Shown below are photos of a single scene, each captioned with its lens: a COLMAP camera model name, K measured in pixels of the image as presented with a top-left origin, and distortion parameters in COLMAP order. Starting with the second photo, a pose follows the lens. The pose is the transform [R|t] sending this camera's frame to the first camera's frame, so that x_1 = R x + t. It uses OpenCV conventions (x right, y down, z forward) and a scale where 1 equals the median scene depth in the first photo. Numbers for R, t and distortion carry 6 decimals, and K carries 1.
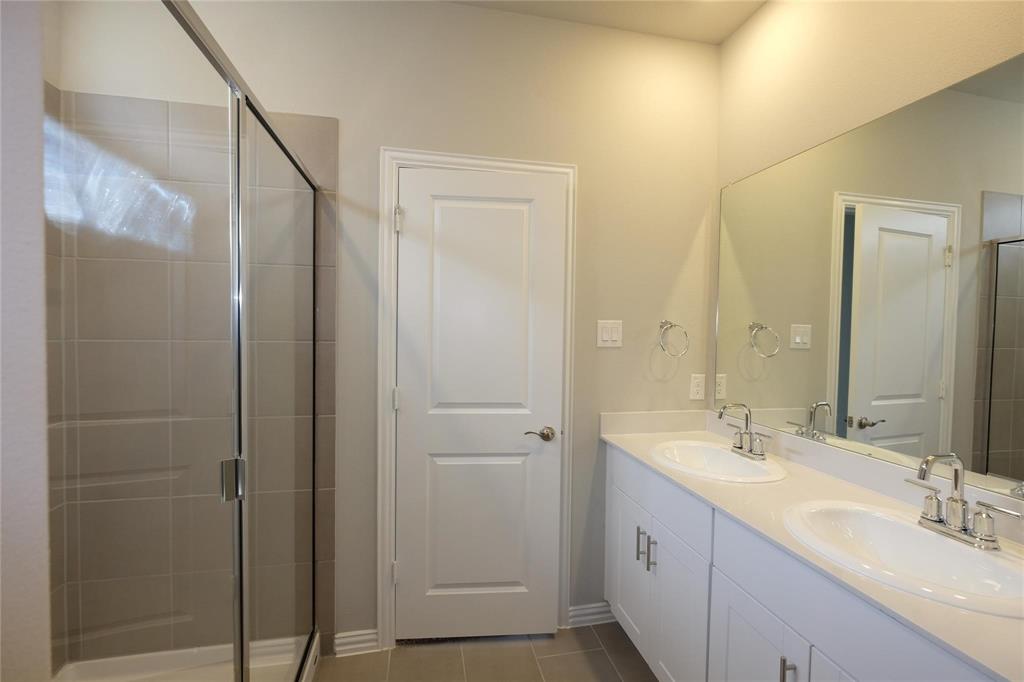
lens RADIAL K [[446.5, 0, 512.0], [0, 446.5, 341.0], [0, 0, 1]] dist [-0.004237, 0.000194]
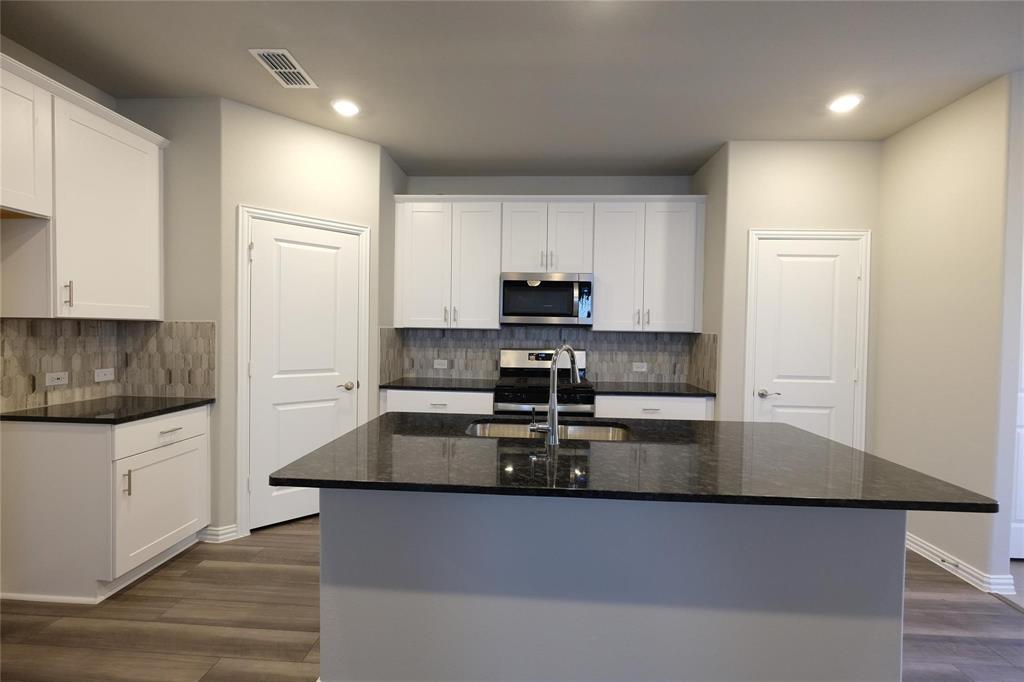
lens RADIAL K [[446.5, 0, 512.0], [0, 446.5, 341.0], [0, 0, 1]] dist [-0.004237, 0.000194]
pose [[0.807736, -0.012197, 0.589418, -0.461280], [0.011500, 0.999922, 0.004932, 0.038205], [-0.589432, 0.002794, 0.807813, -0.805956]]
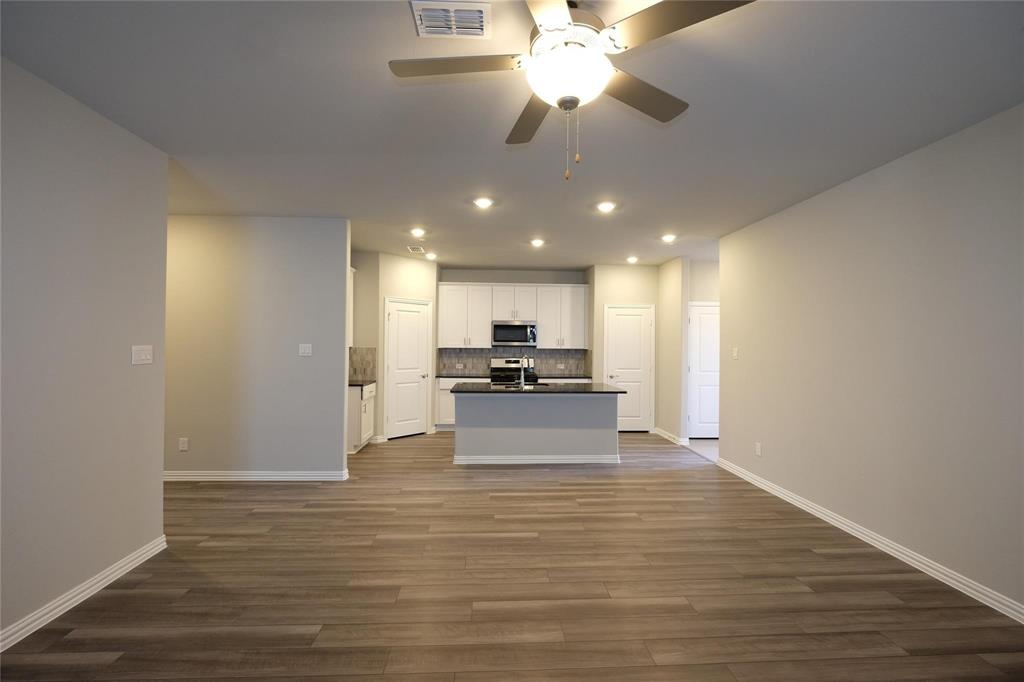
lens RADIAL K [[445.3, 0, 510.0], [0, 445.3, 341.7], [0, 0, 1]] dist [-0.003110, -0.000485]
pose [[0.742861, -0.004566, 0.669431, -1.990784], [0.021280, 0.999632, -0.016796, 0.005108], [-0.669108, 0.026723, 0.742685, -2.358727]]
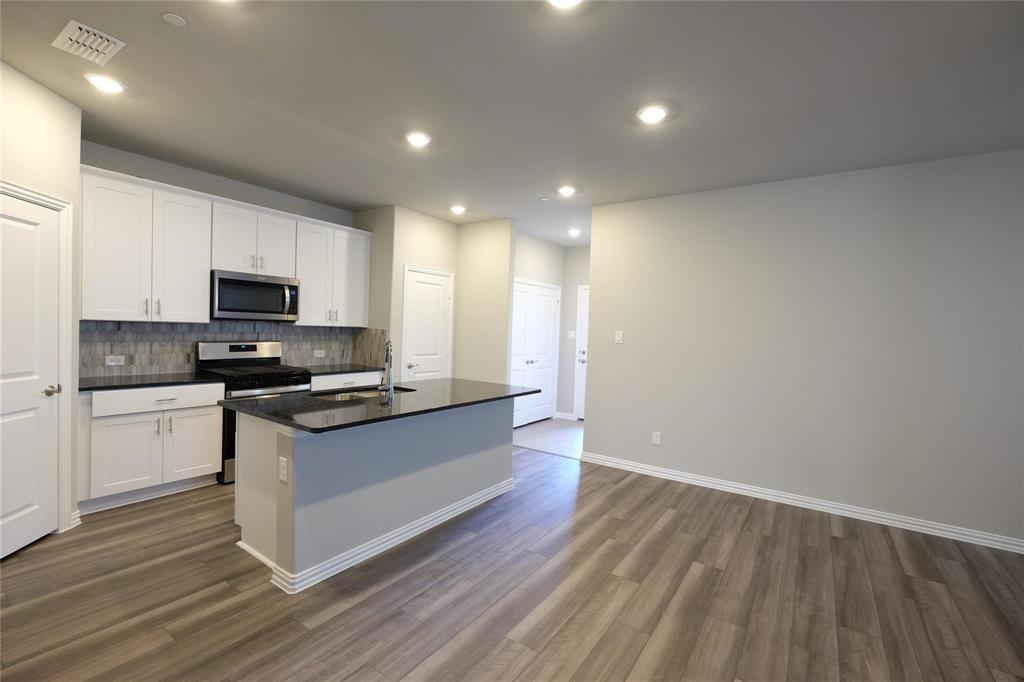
lens RADIAL K [[446.5, 0, 512.0], [0, 446.5, 341.0], [0, 0, 1]] dist [-0.004237, 0.000194]
pose [[-0.075564, -0.043467, 0.996193, -1.570052], [-0.005982, 0.999051, 0.043138, -0.023567], [-0.997123, -0.002700, -0.075752, -0.391861]]
